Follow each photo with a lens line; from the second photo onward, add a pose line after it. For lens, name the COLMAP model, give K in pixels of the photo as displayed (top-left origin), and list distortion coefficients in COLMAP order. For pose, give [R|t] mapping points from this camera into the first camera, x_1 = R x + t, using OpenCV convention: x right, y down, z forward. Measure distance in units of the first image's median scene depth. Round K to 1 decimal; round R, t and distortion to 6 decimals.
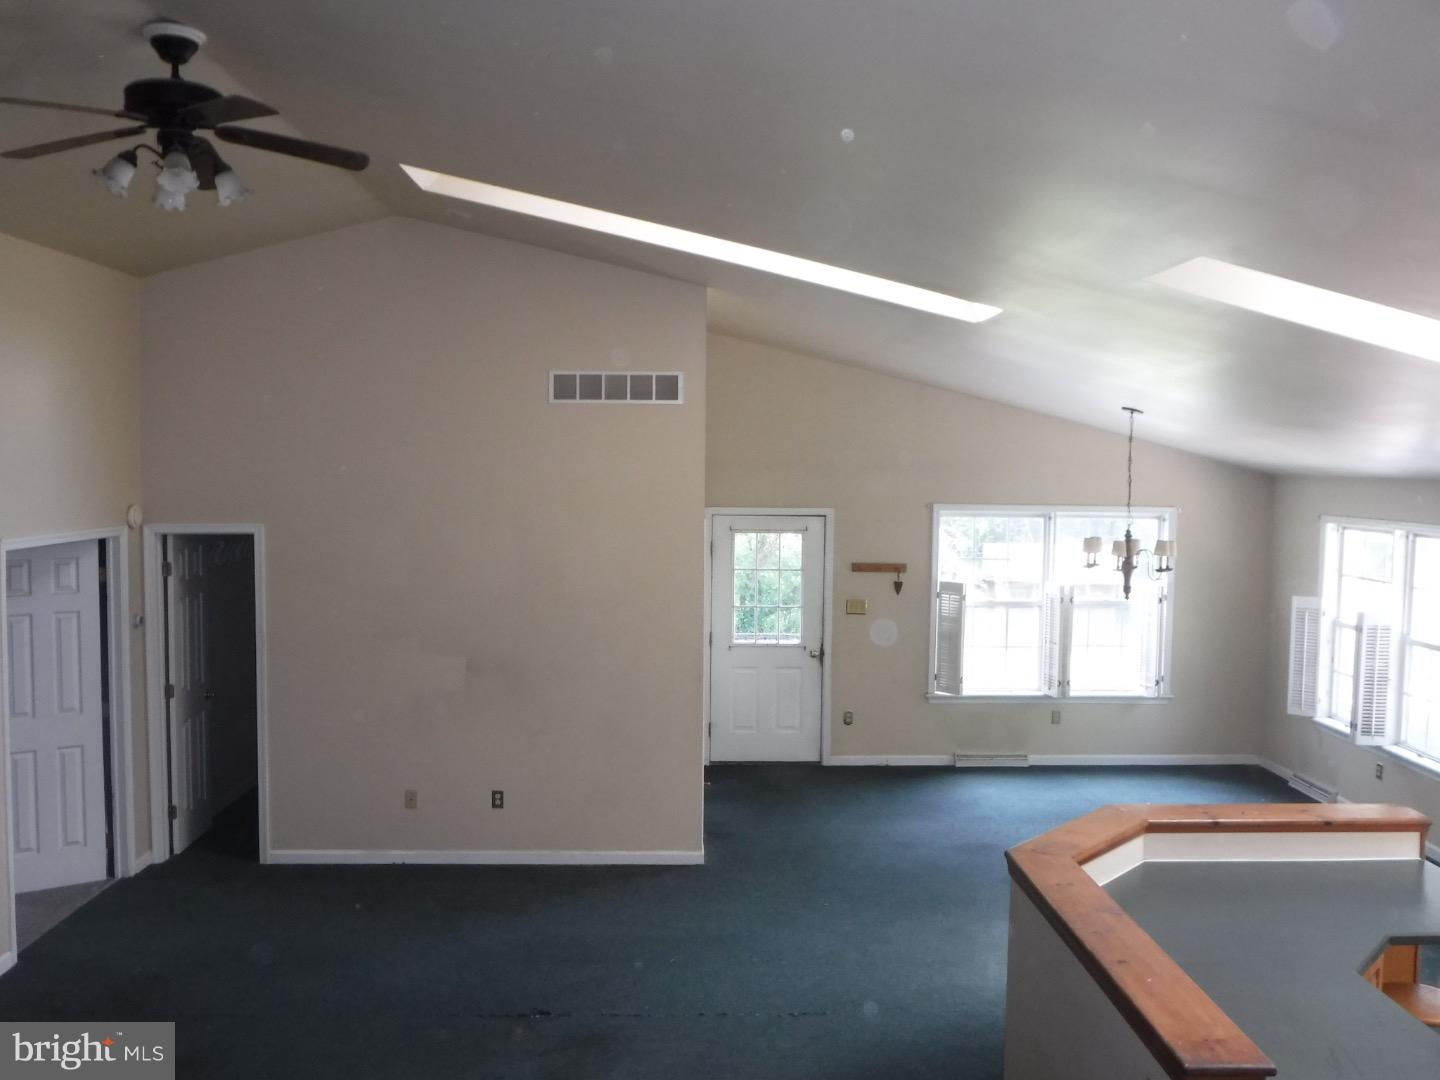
lens RADIAL K [[1217.0, 0, 718.1], [0, 1217.0, 519.7], [0, 0, 1]] dist [-0.053384, -0.005745]
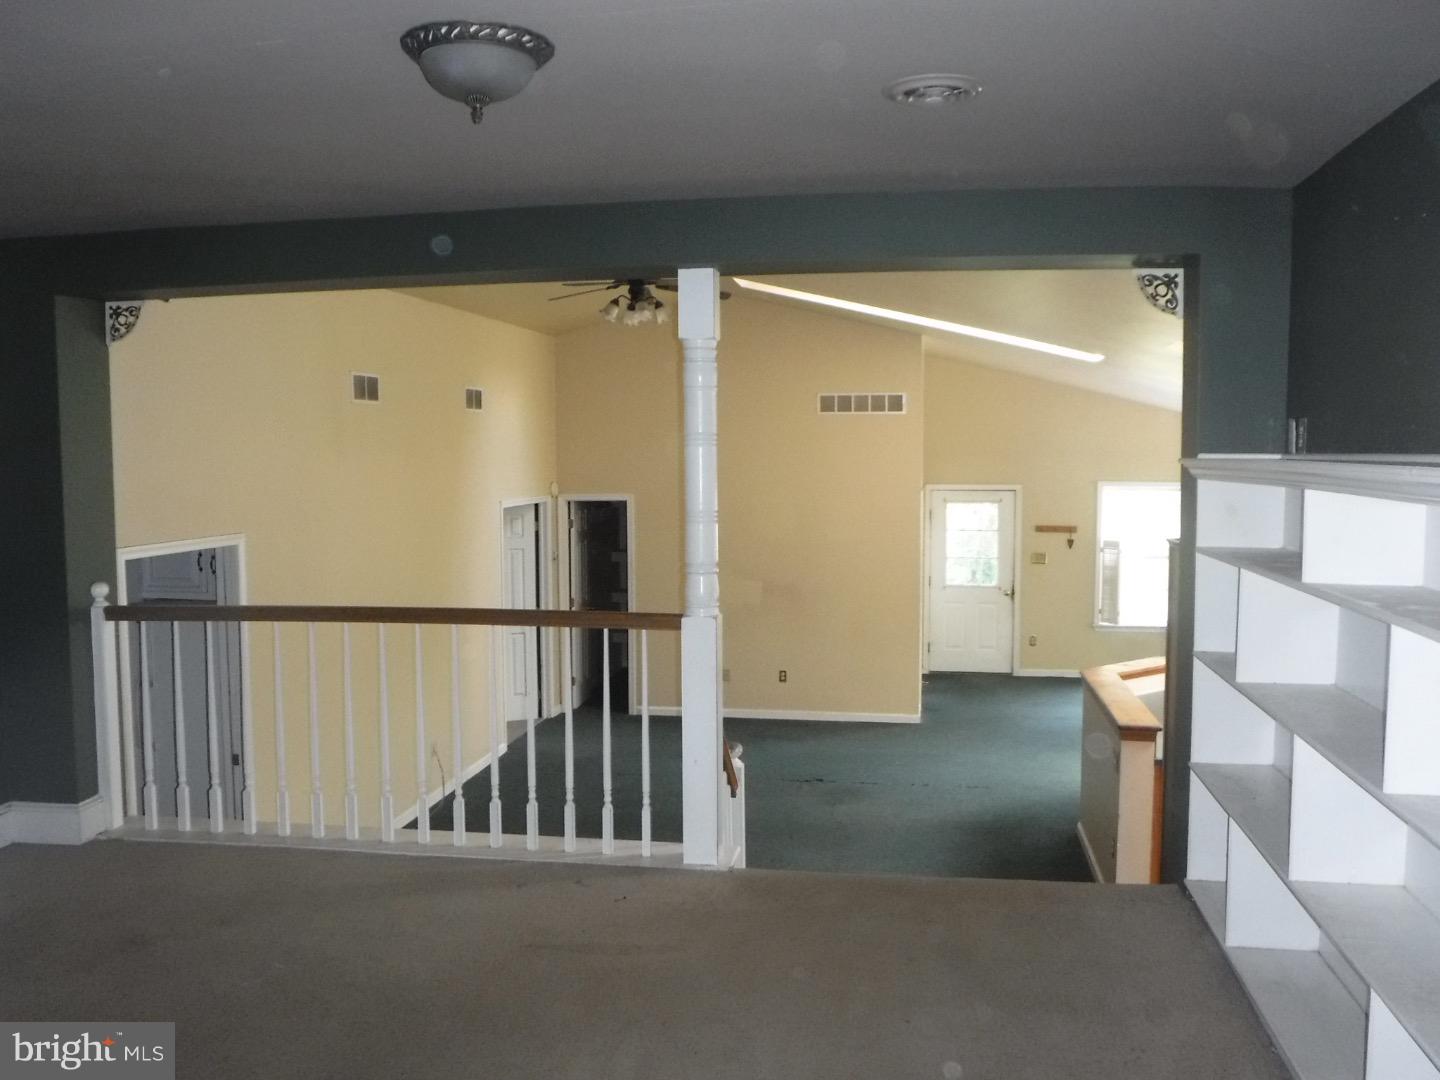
lens RADIAL K [[1242.9, 0, 751.5], [0, 1242.9, 505.2], [0, 0, 1]] dist [-0.056685, 0.010095]
pose [[0.986070, -0.000460, -0.166331, 0.028751], [0.000422, 1.000000, -0.000260, 0.013590], [0.166332, 0.000187, 0.986070, -0.409651]]
